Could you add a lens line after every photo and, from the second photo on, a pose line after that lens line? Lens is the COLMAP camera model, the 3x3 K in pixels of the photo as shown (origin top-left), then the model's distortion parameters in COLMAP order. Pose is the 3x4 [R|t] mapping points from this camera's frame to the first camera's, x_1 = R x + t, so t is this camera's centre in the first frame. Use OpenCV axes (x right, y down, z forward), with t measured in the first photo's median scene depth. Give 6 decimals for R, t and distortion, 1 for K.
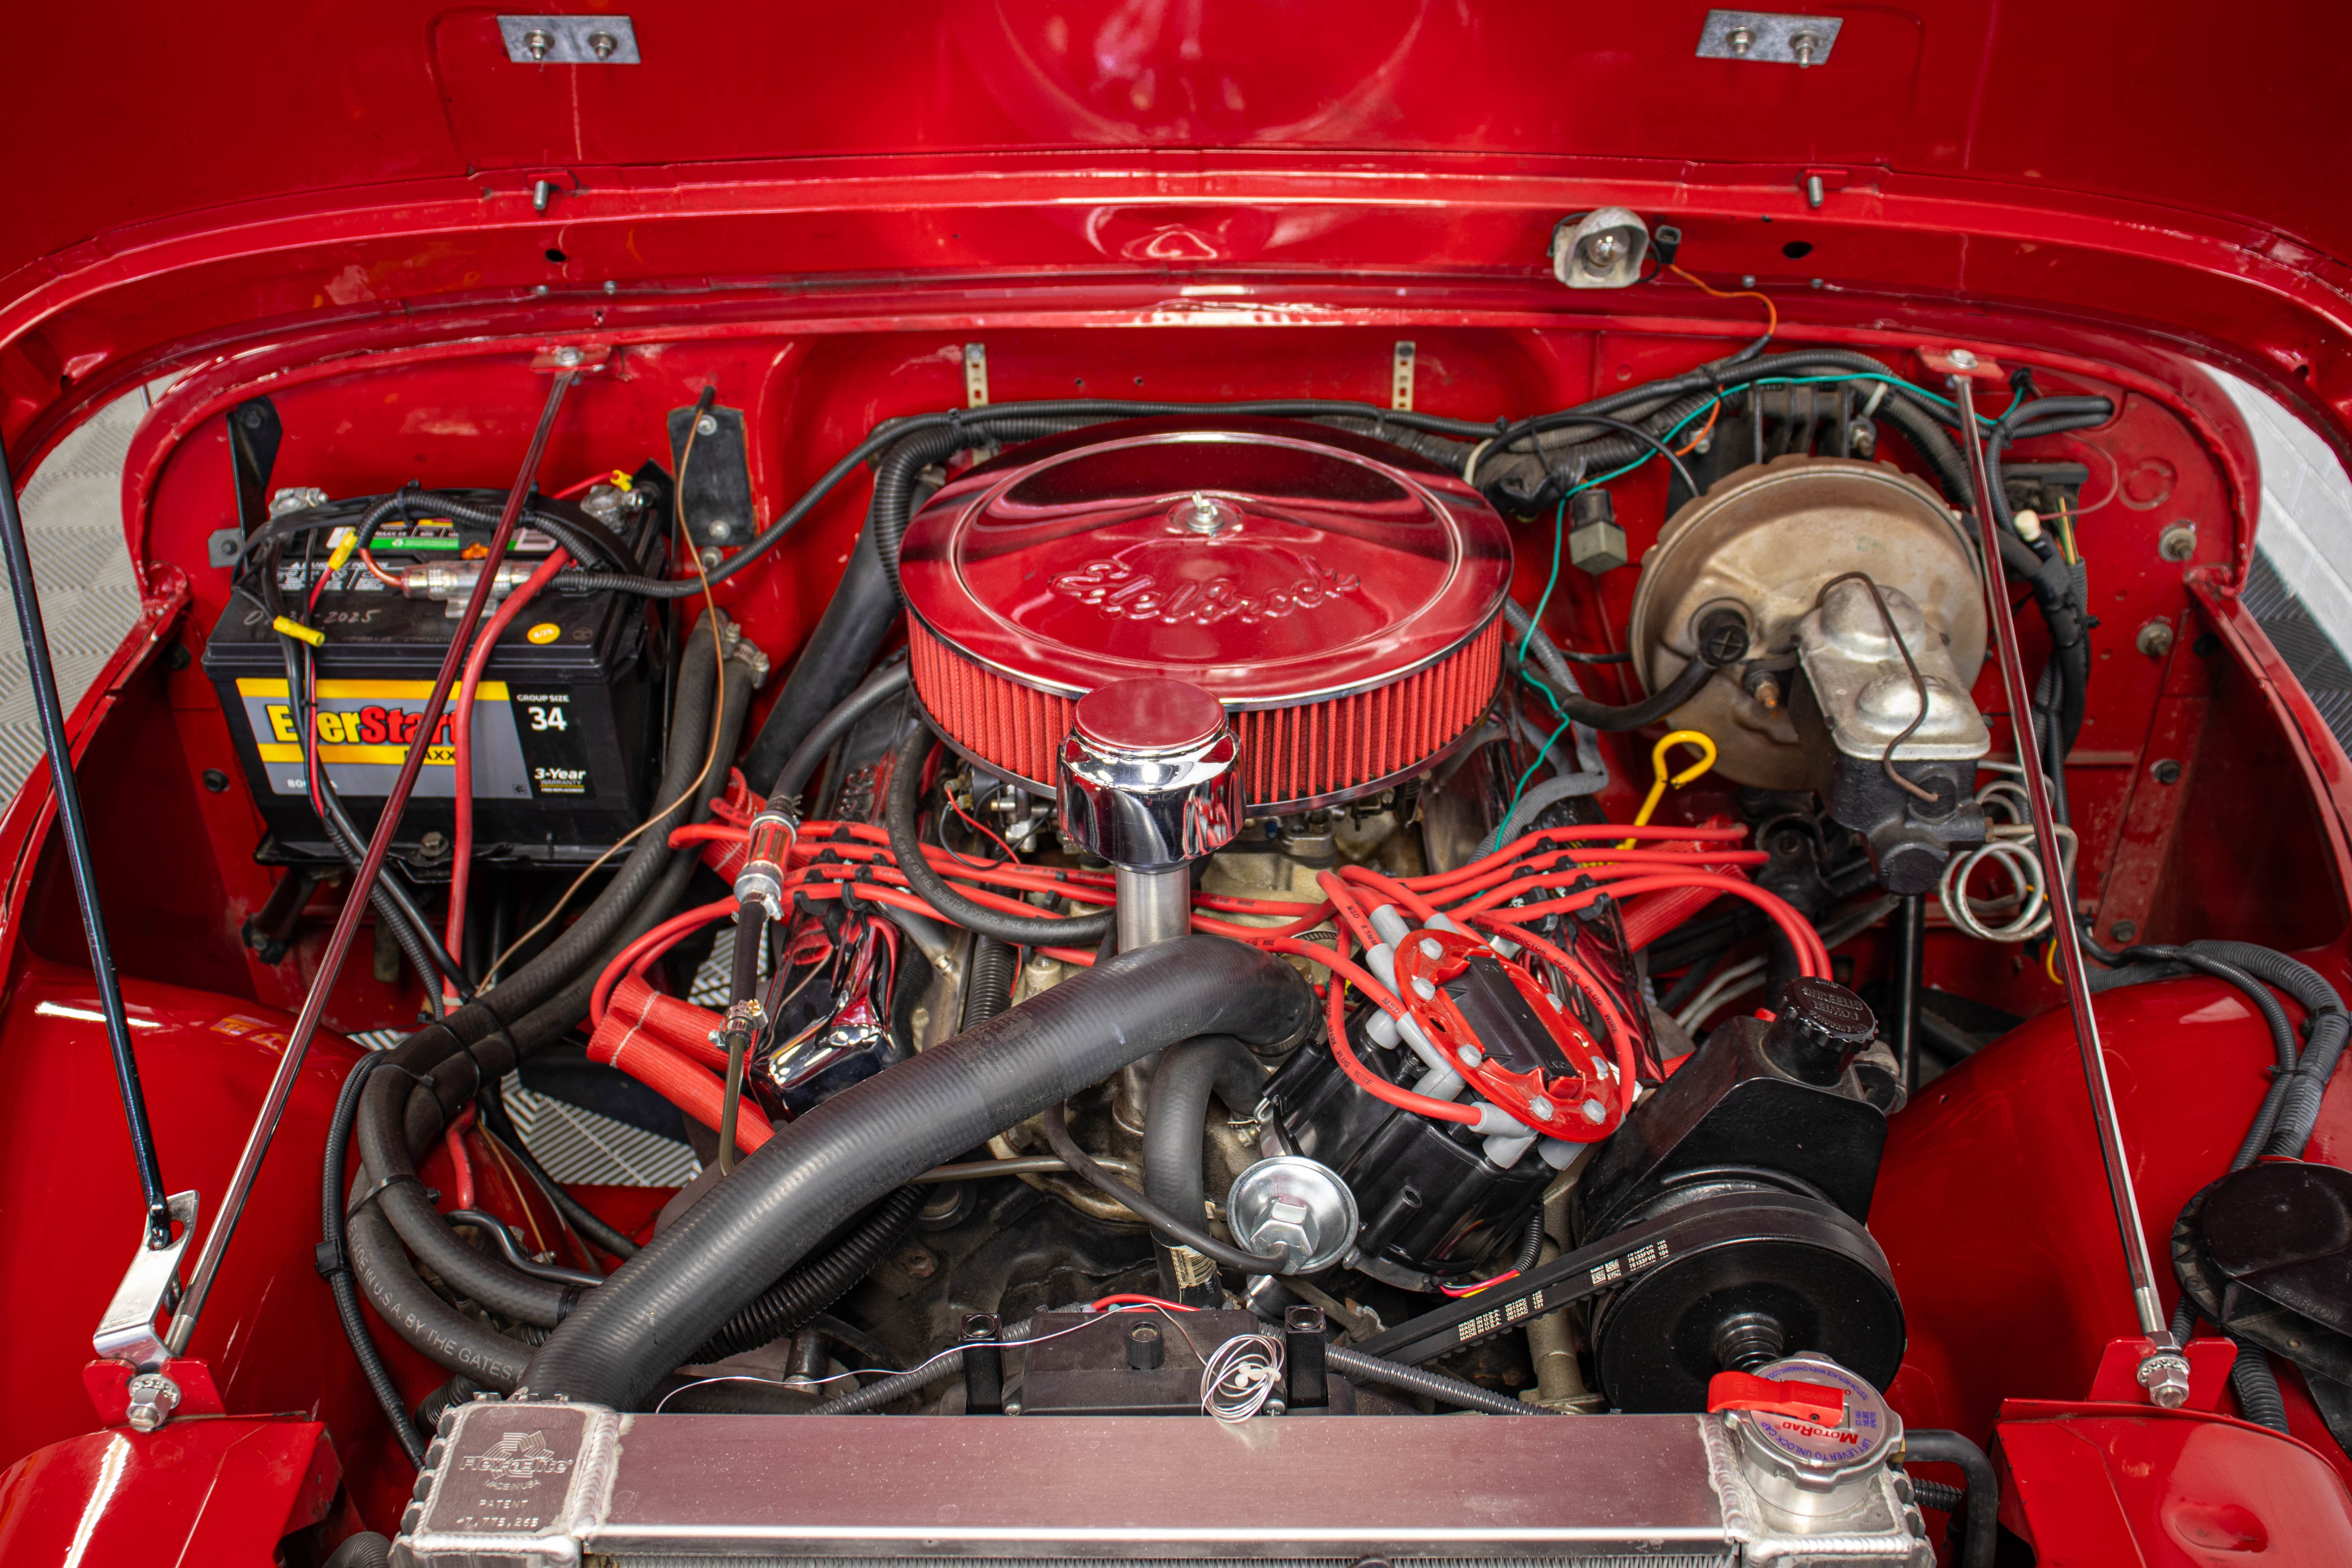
lens RADIAL K [[2192.9, 0, 1174.0], [0, 2192.9, 785.2], [0, 0, 1]] dist [-0.103637, 0.000000]
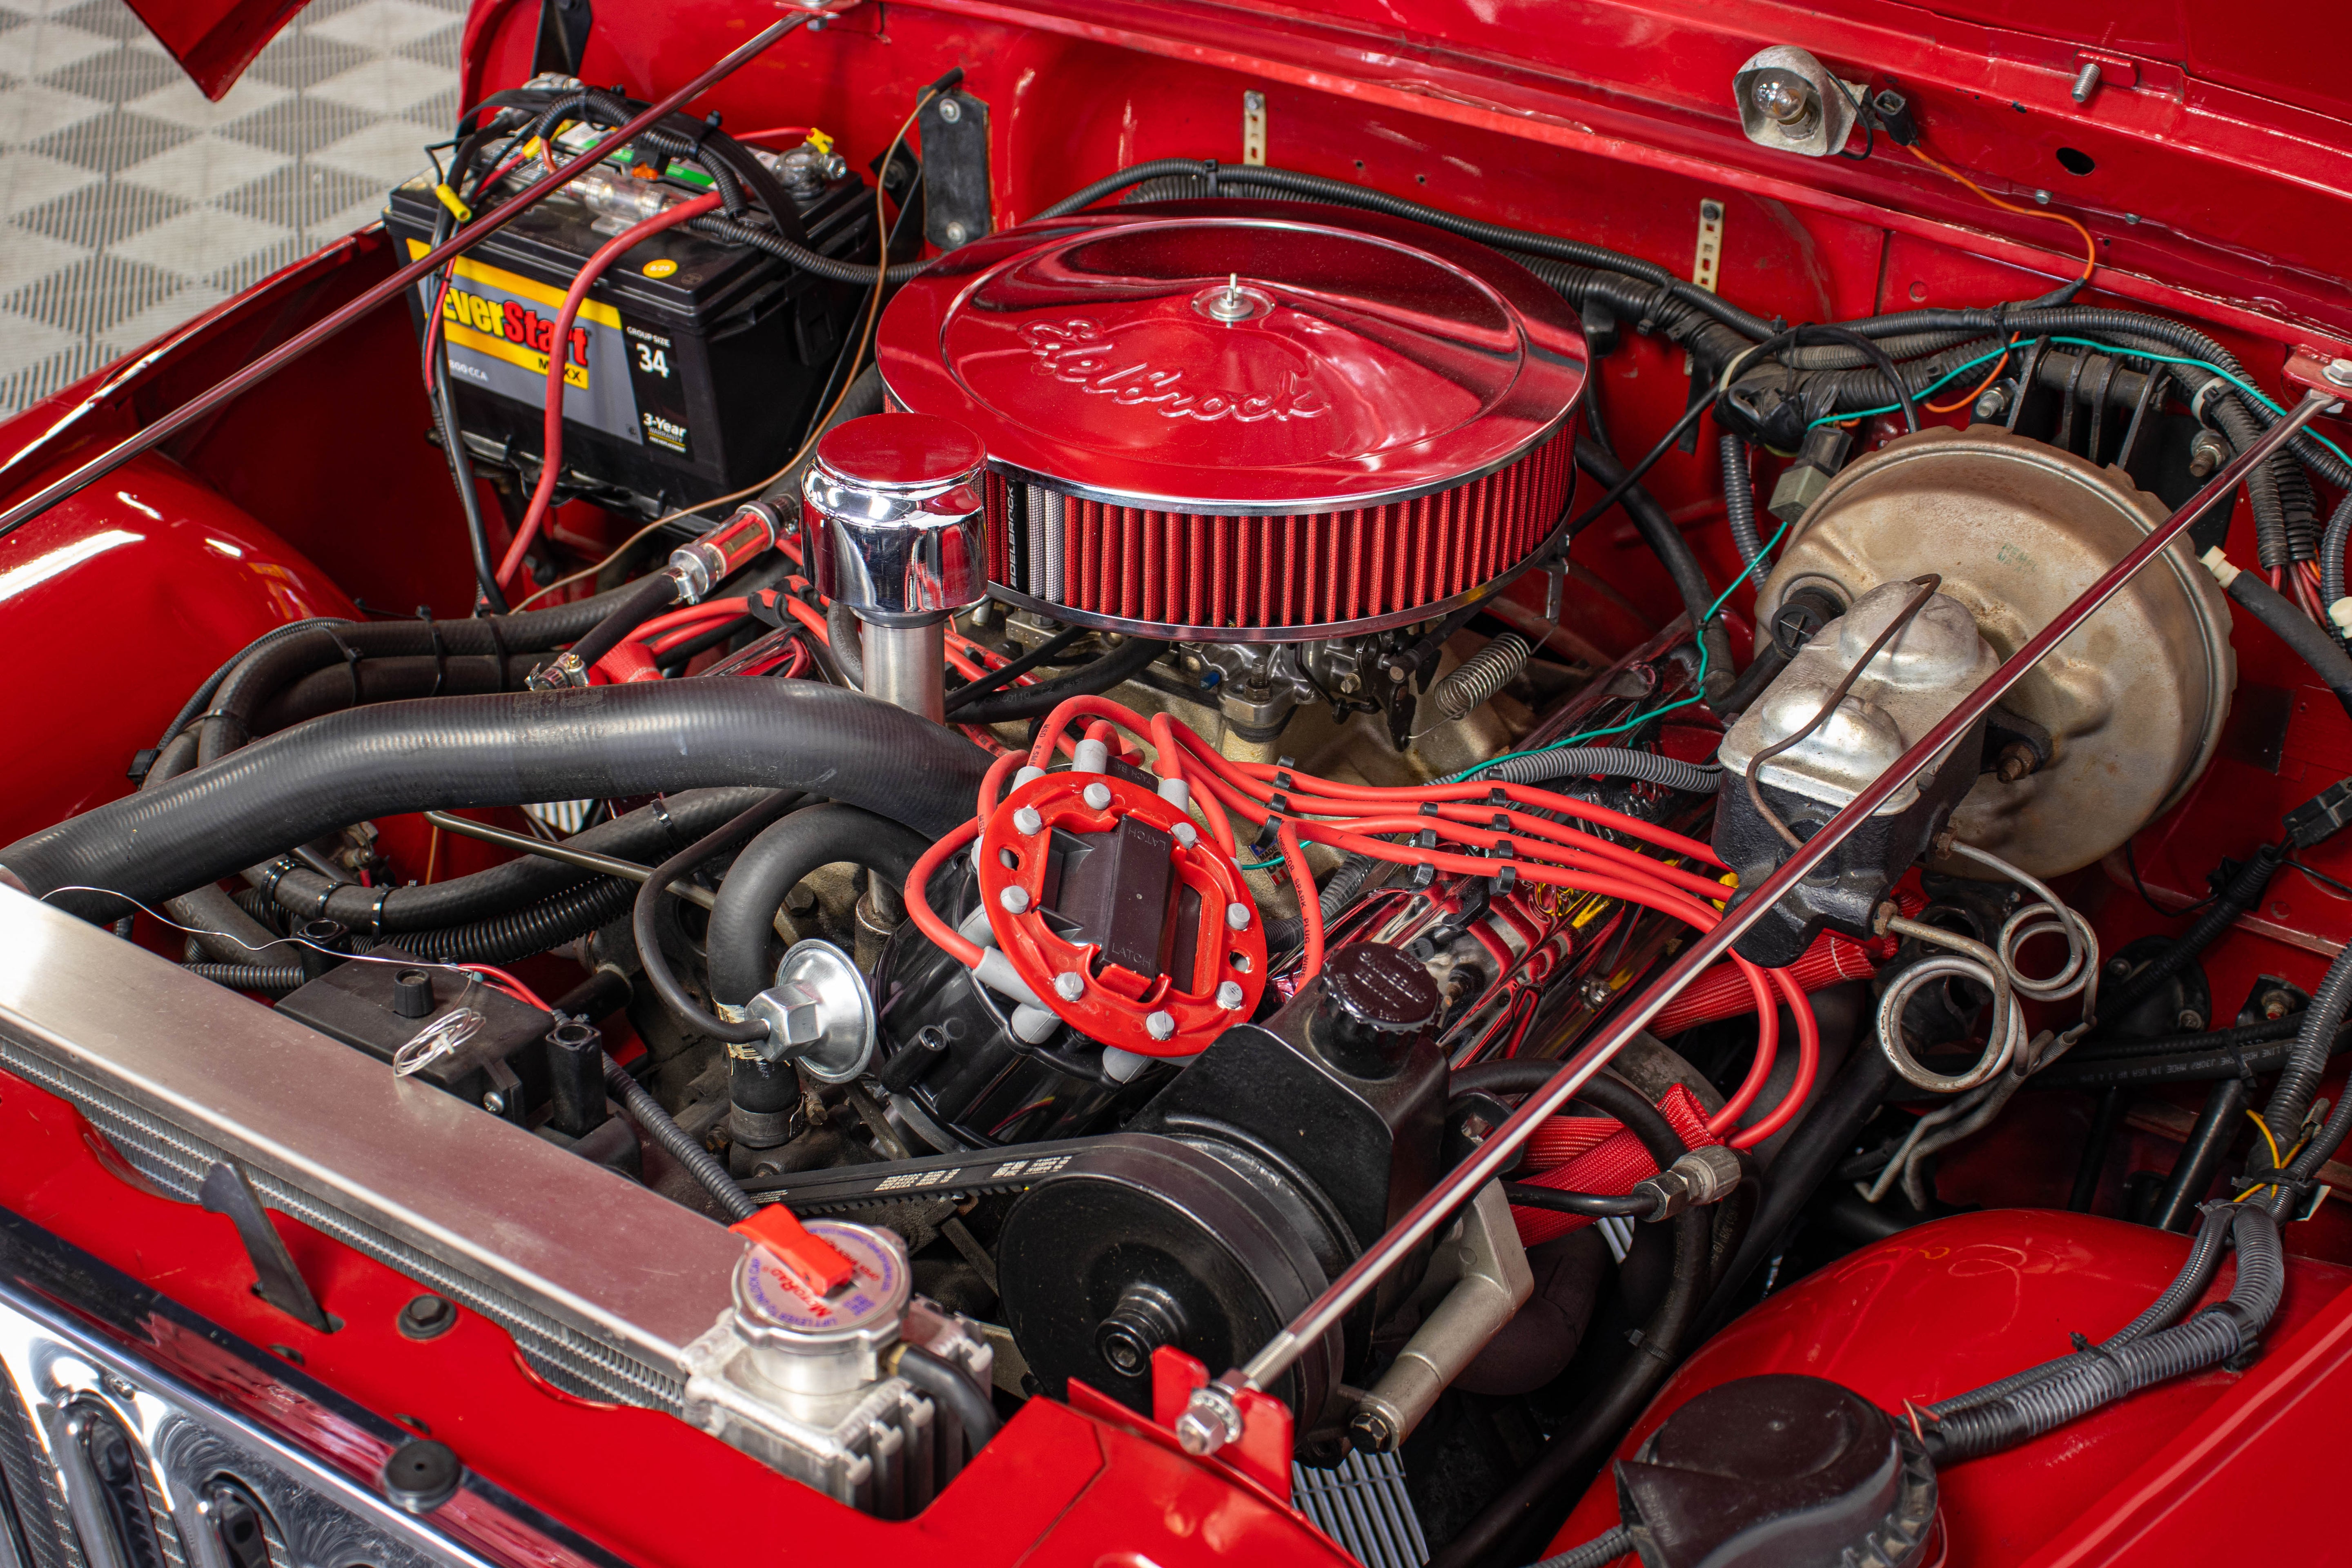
lens RADIAL K [[2773.3, 0, 1173.1], [0, 2773.3, 785.4], [0, 0, 1]] dist [-0.010467, 0.000000]
pose [[0.855999, 0.313468, -0.411100, 0.452883], [-0.311387, 0.947396, 0.074023, -0.015020], [0.412678, 0.064648, 0.908580, 0.010656]]
